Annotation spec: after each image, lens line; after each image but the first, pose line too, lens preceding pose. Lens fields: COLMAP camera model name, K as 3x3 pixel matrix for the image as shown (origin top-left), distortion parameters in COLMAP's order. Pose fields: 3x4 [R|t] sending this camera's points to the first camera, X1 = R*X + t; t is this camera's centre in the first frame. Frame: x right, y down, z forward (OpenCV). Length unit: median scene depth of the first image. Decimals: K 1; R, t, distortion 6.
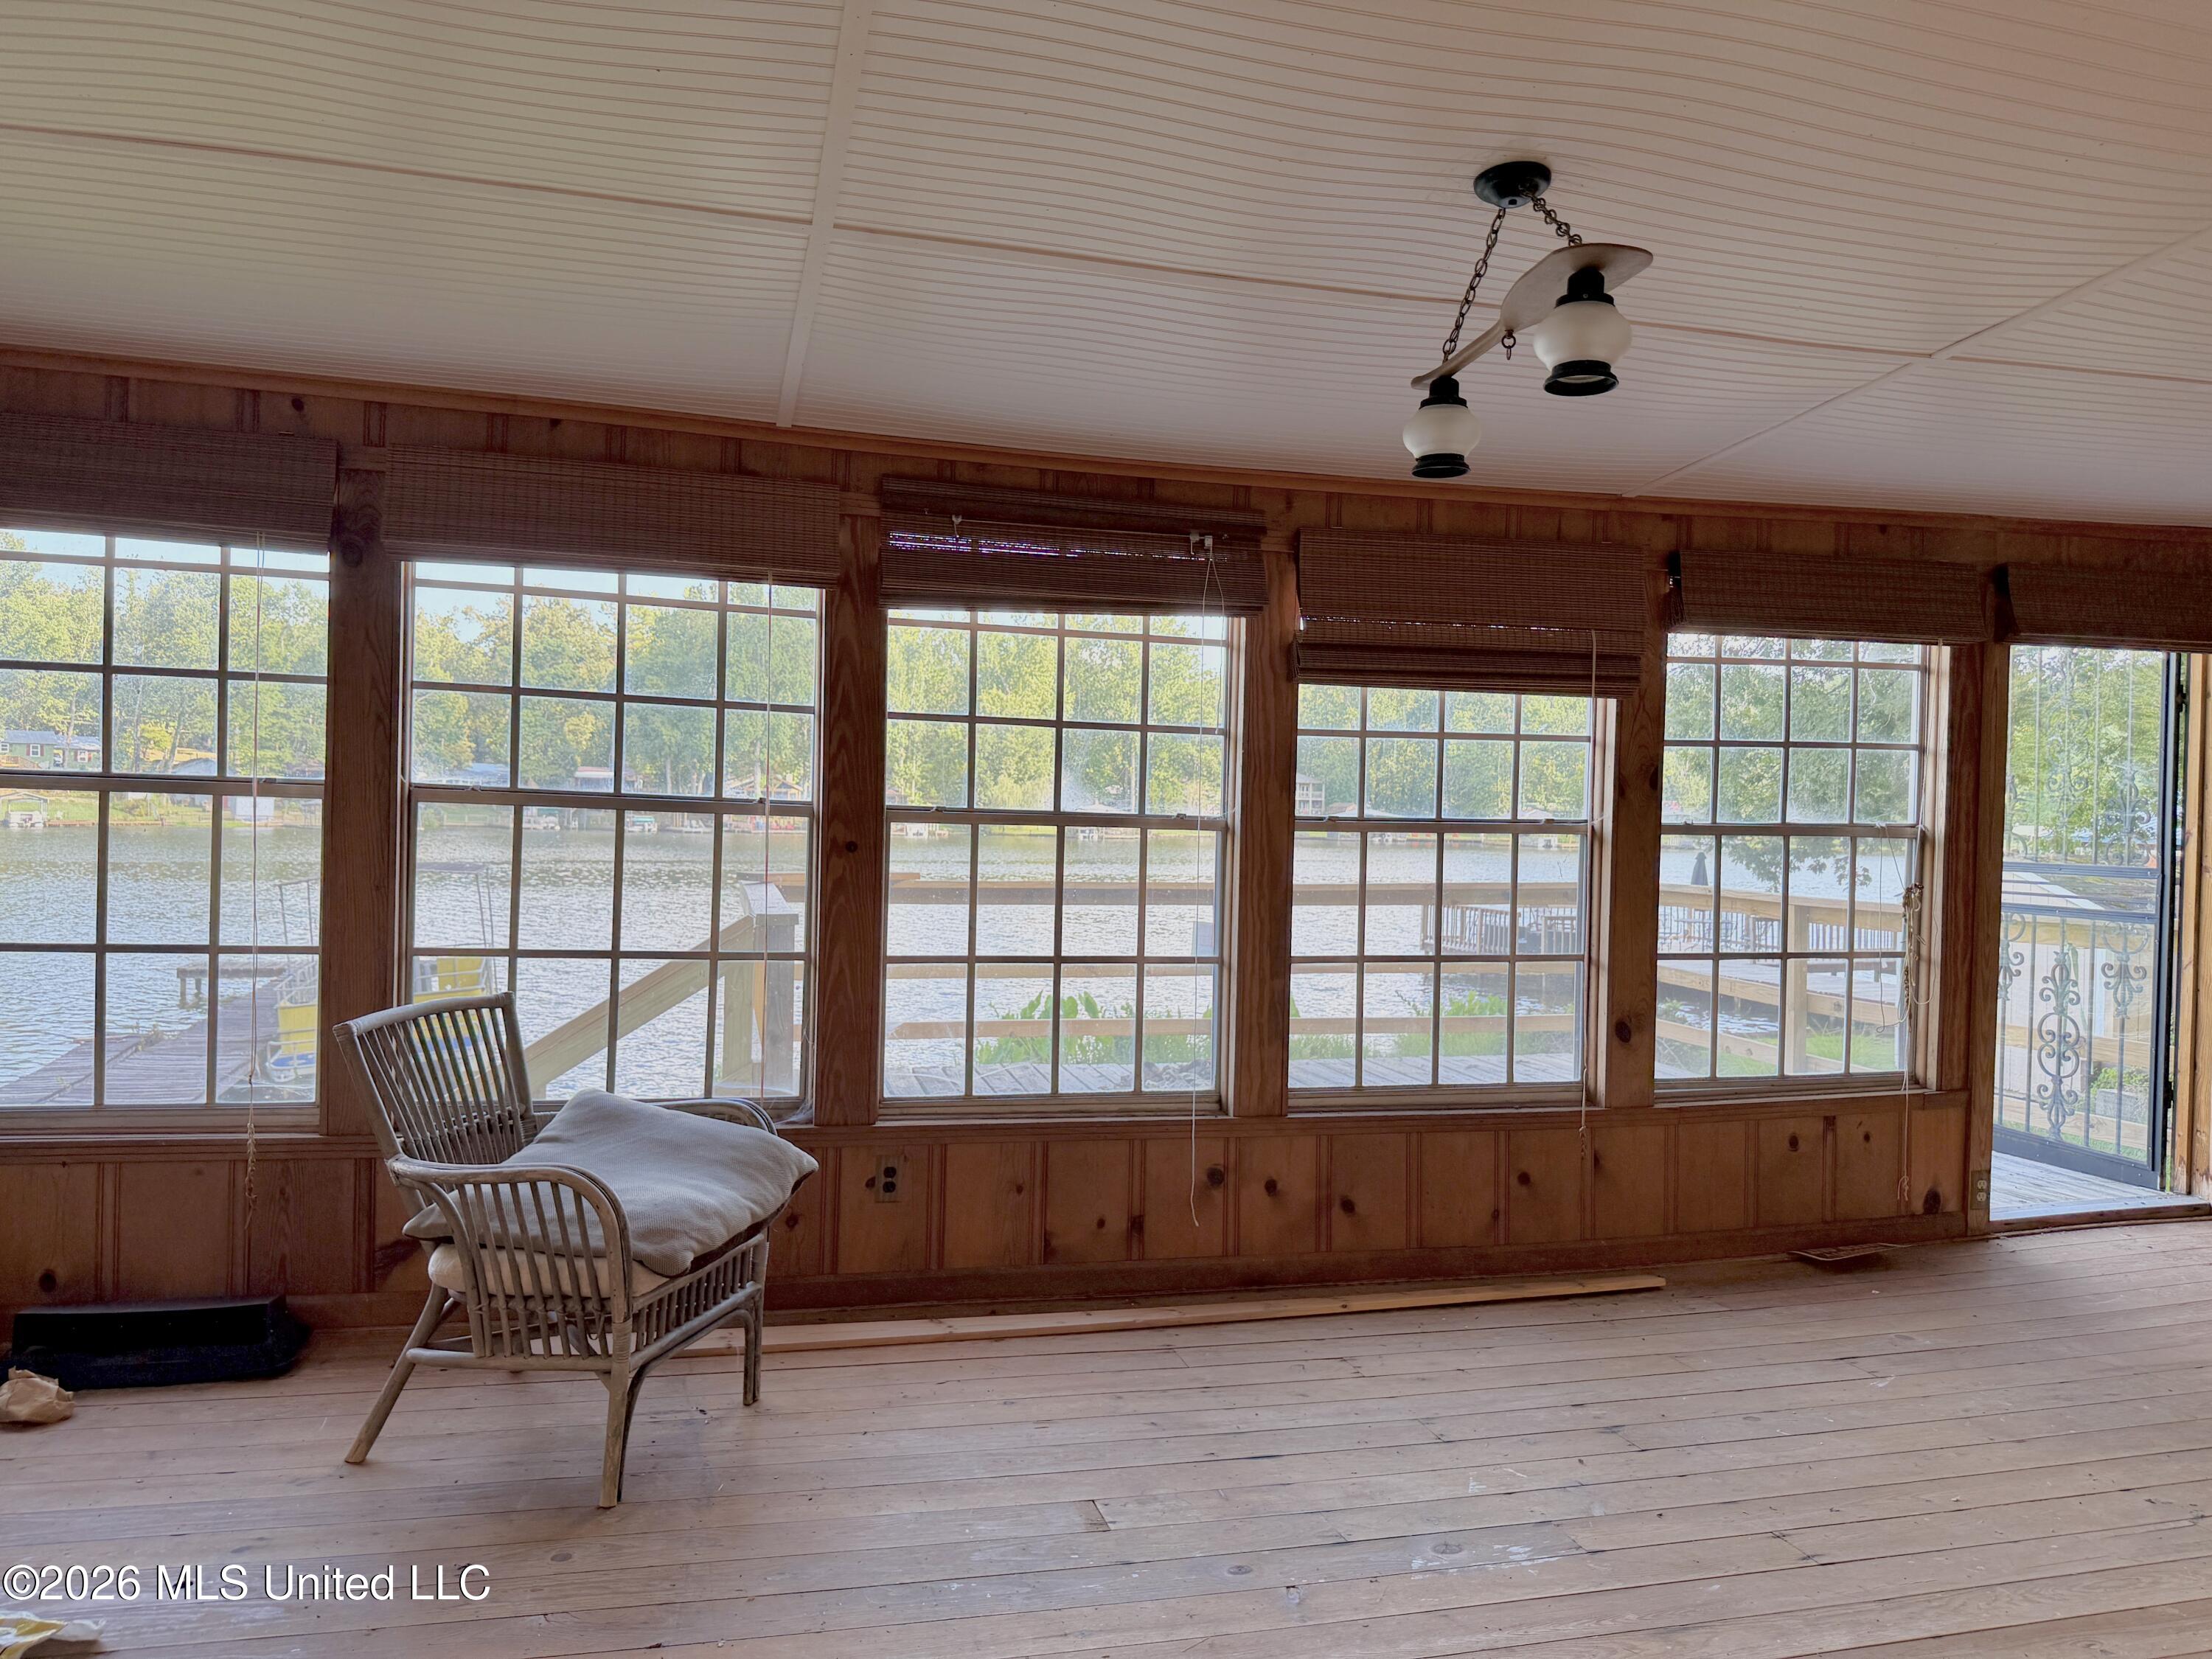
lens RADIAL K [[1555.6, 0, 1106.0], [0, 1555.6, 829.5], [0, 0, 1]] dist [0.037210, -0.055377]
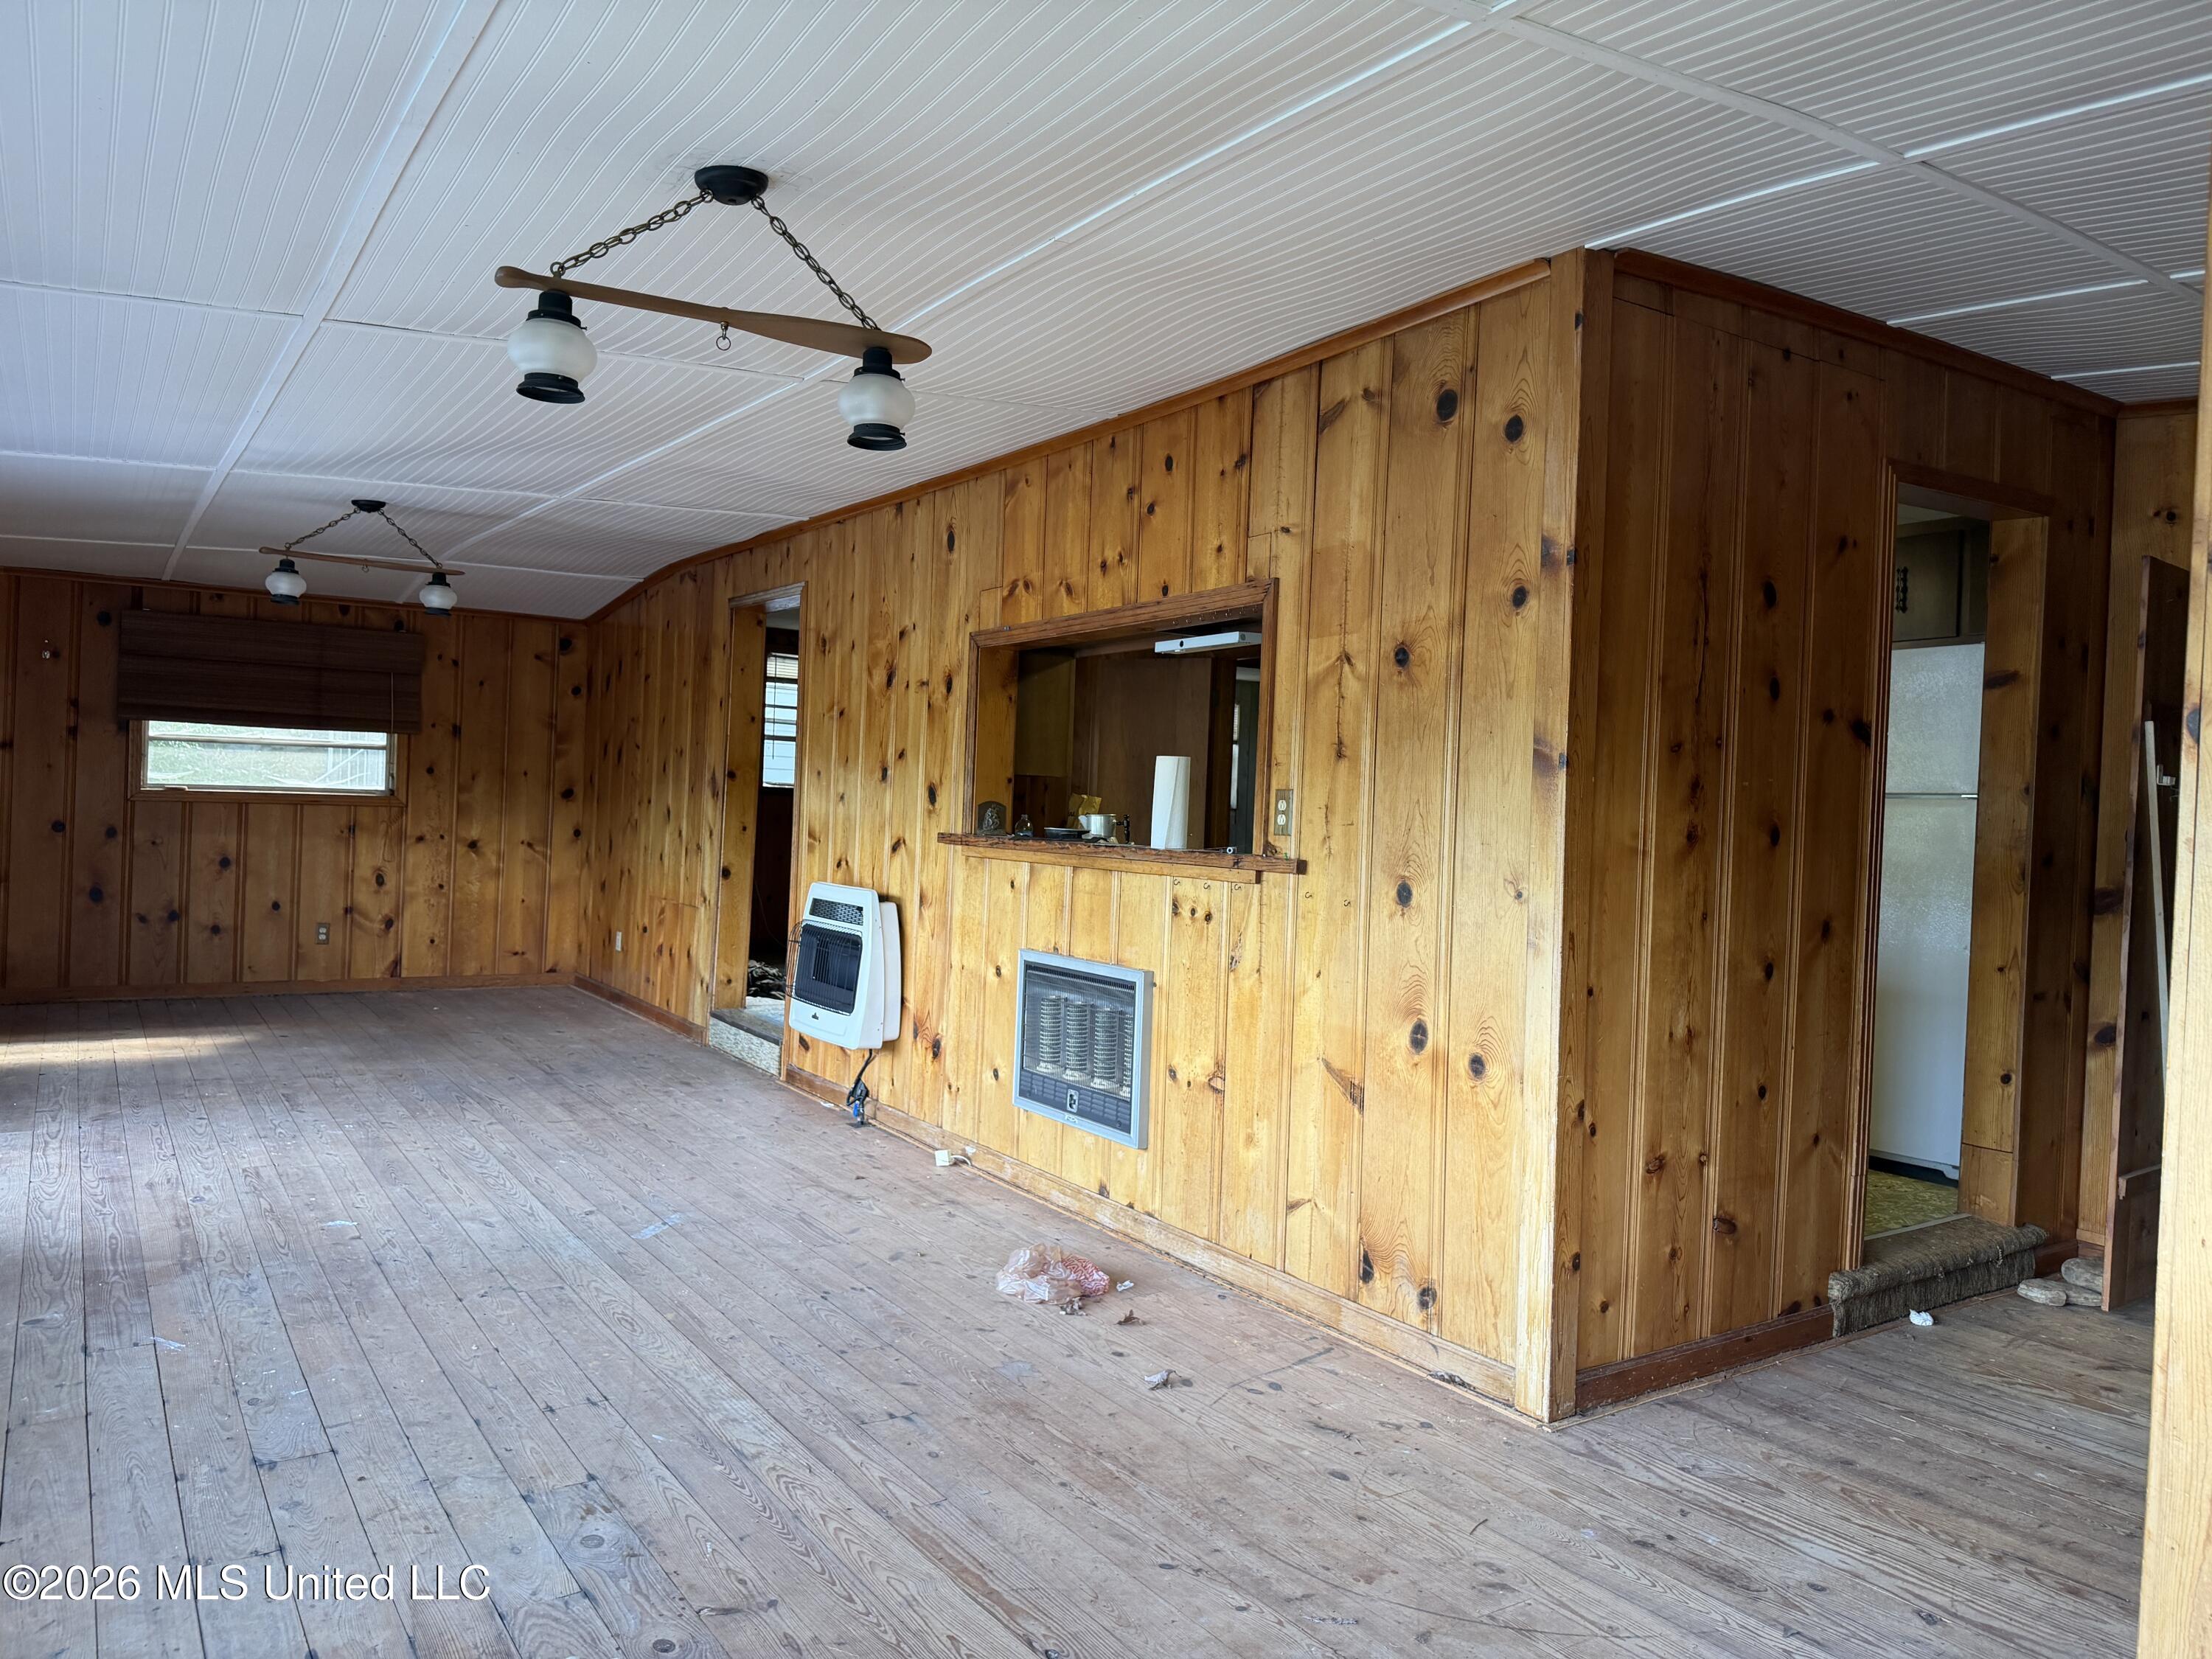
lens RADIAL K [[1576.2, 0, 1094.5], [0, 1576.2, 782.1], [0, 0, 1]] dist [-0.007893, 0.004566]
pose [[-0.318108, -0.016304, 0.947914, -0.447542], [-0.035570, 0.999353, 0.005252, -0.014964], [-0.947387, -0.032046, -0.318482, 0.576886]]
